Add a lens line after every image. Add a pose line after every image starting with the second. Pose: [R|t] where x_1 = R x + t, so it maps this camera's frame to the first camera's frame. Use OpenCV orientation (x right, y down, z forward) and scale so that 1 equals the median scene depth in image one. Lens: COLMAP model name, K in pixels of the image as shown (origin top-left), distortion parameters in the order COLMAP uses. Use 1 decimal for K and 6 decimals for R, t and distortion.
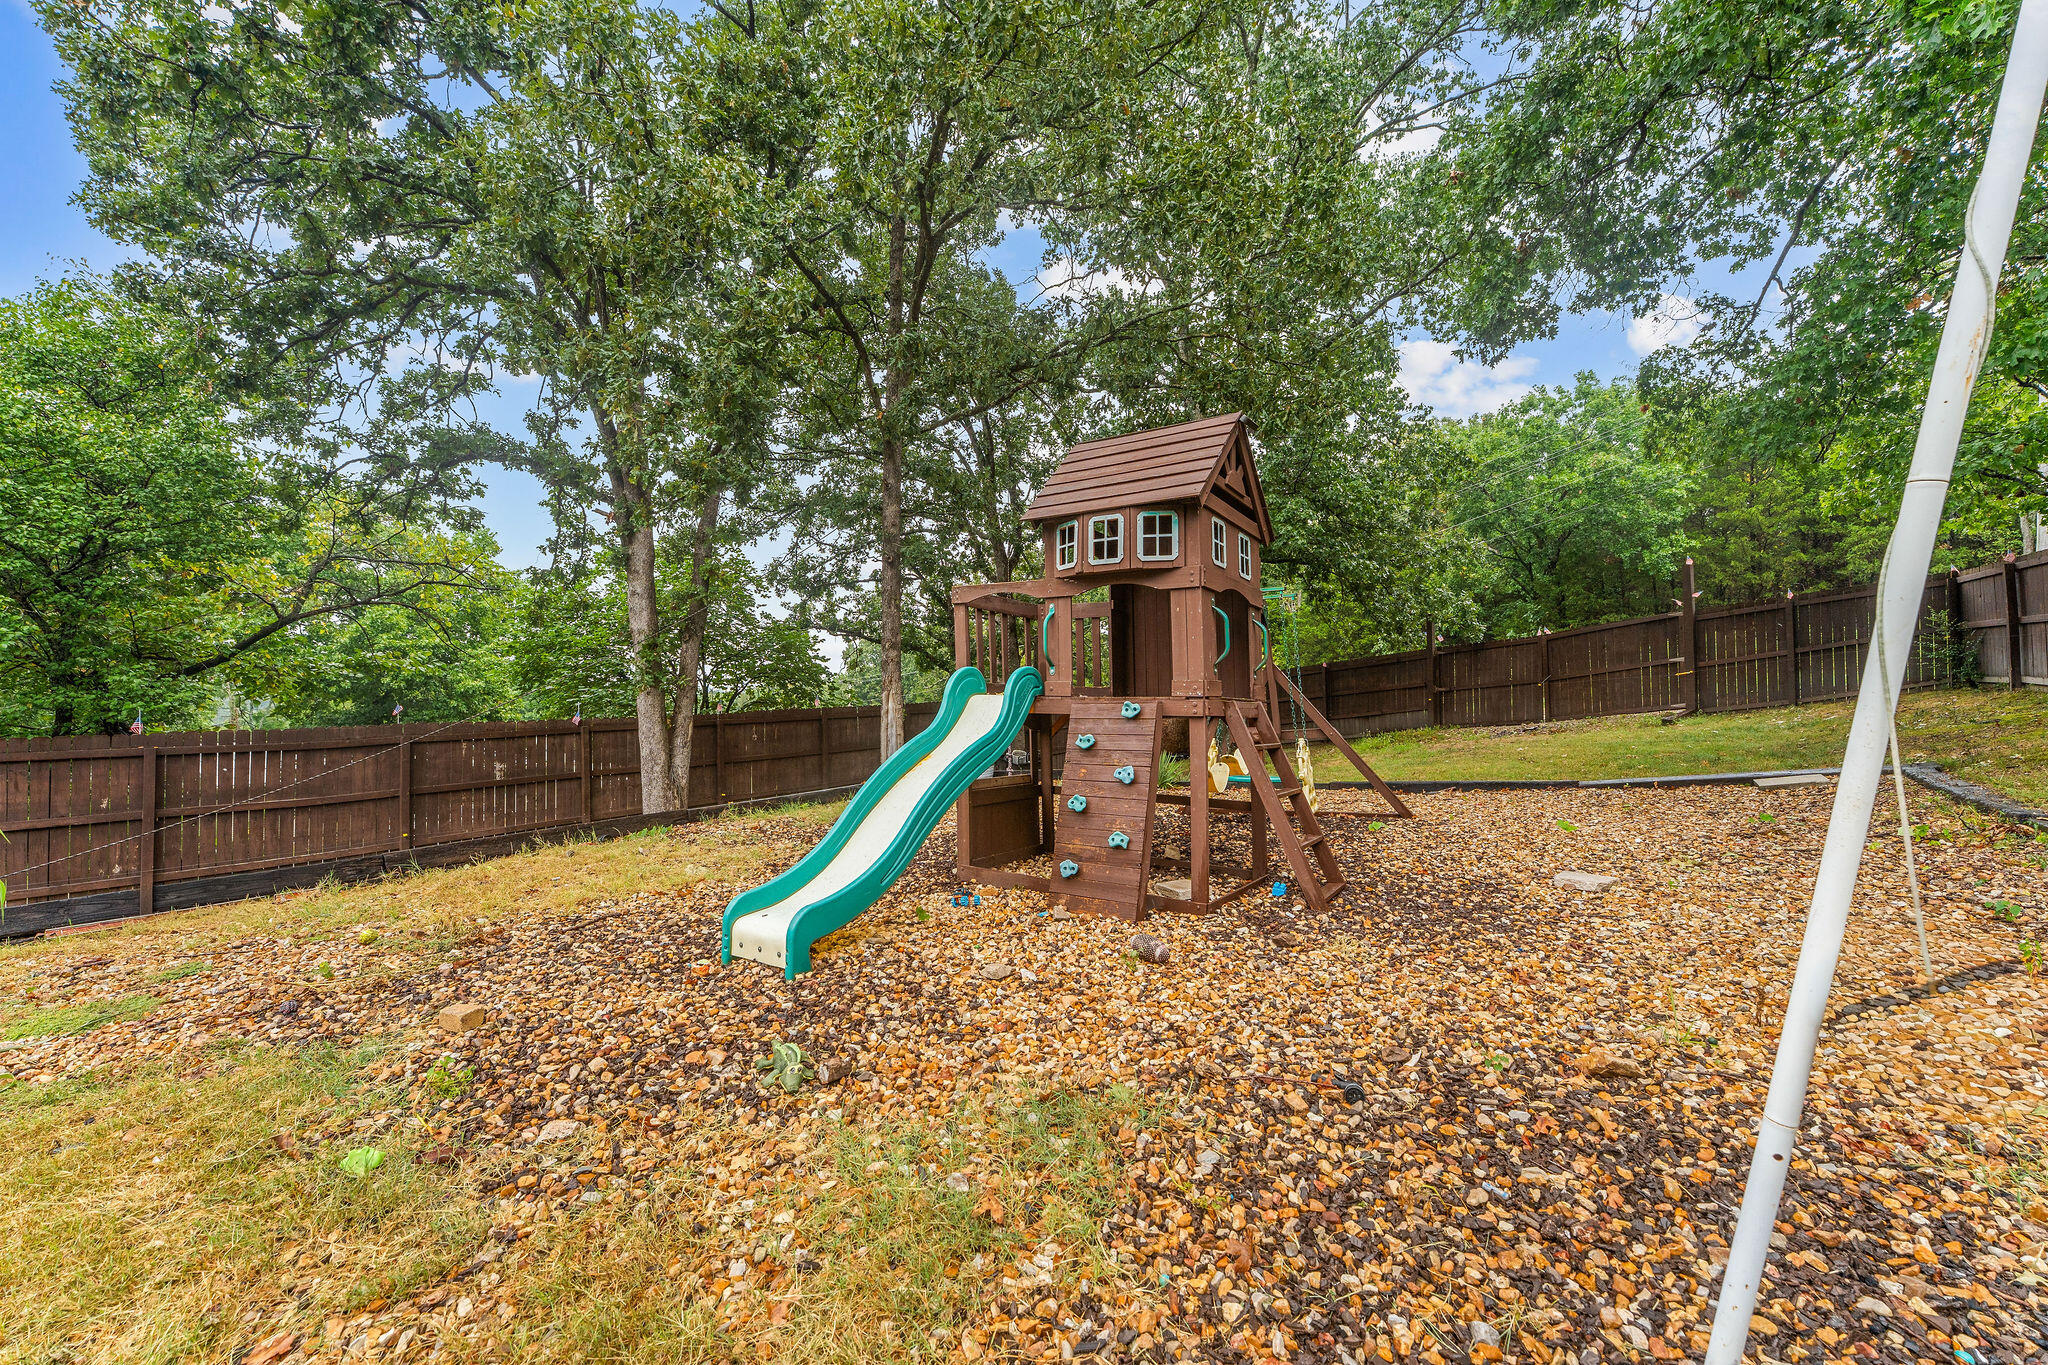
lens RADIAL K [[813.1, 0, 1014.0], [0, 813.1, 687.5], [0, 0, 1]] dist [-0.001038, -0.000151]
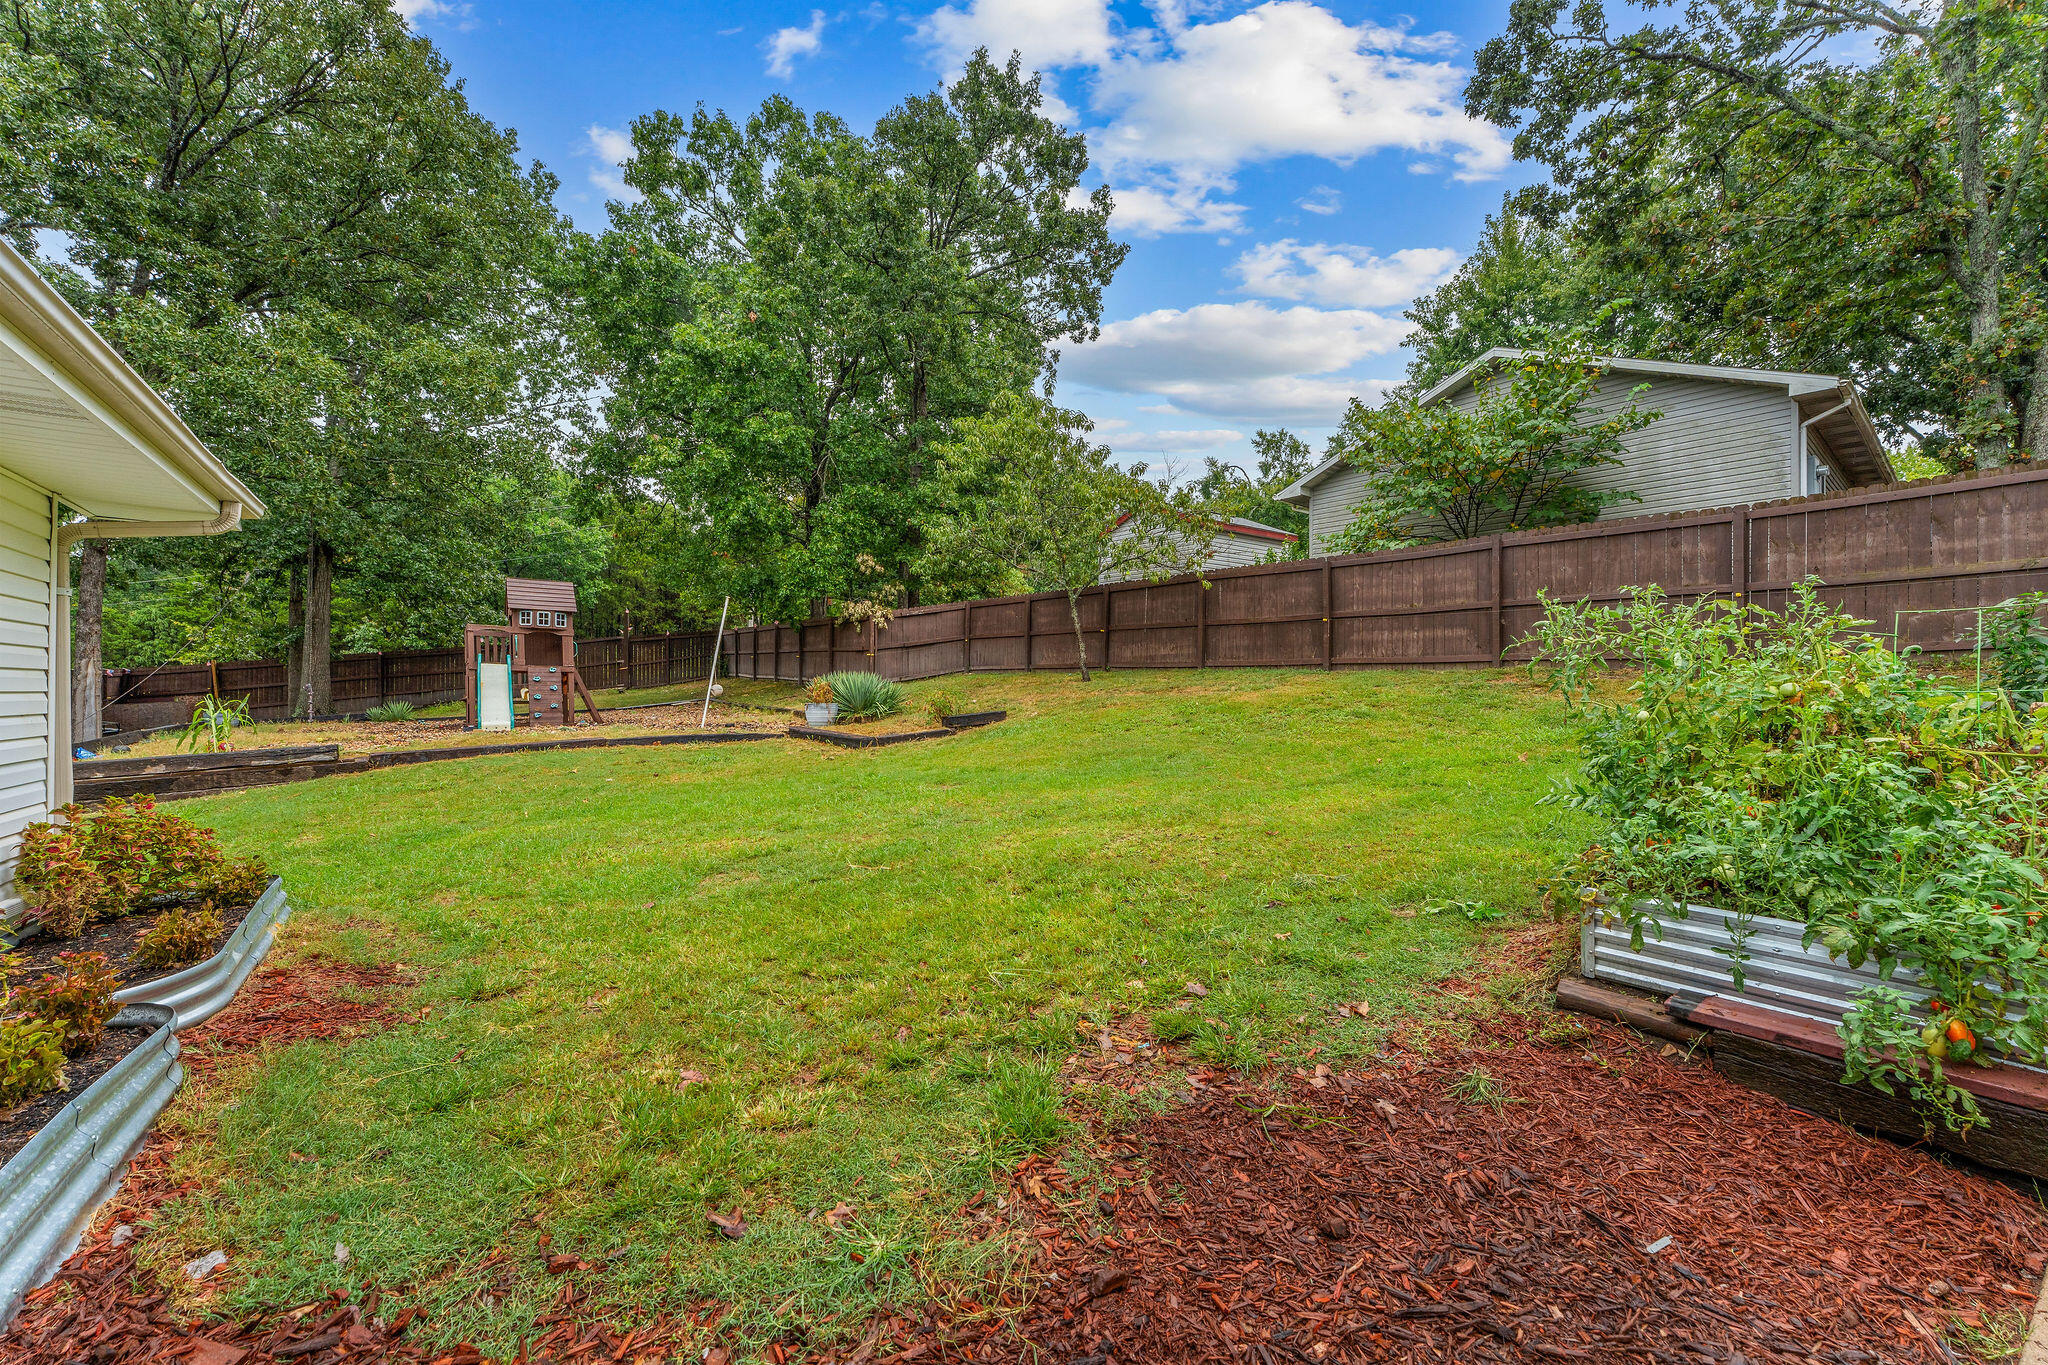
lens RADIAL K [[813.1, 0, 1014.0], [0, 813.1, 687.5], [0, 0, 1]] dist [-0.001038, -0.000151]
pose [[0.344211, 0.008048, 0.938858, -0.386045], [-0.017860, 0.999838, -0.002023, 0.007011], [-0.938722, -0.016072, 0.344299, -0.299857]]
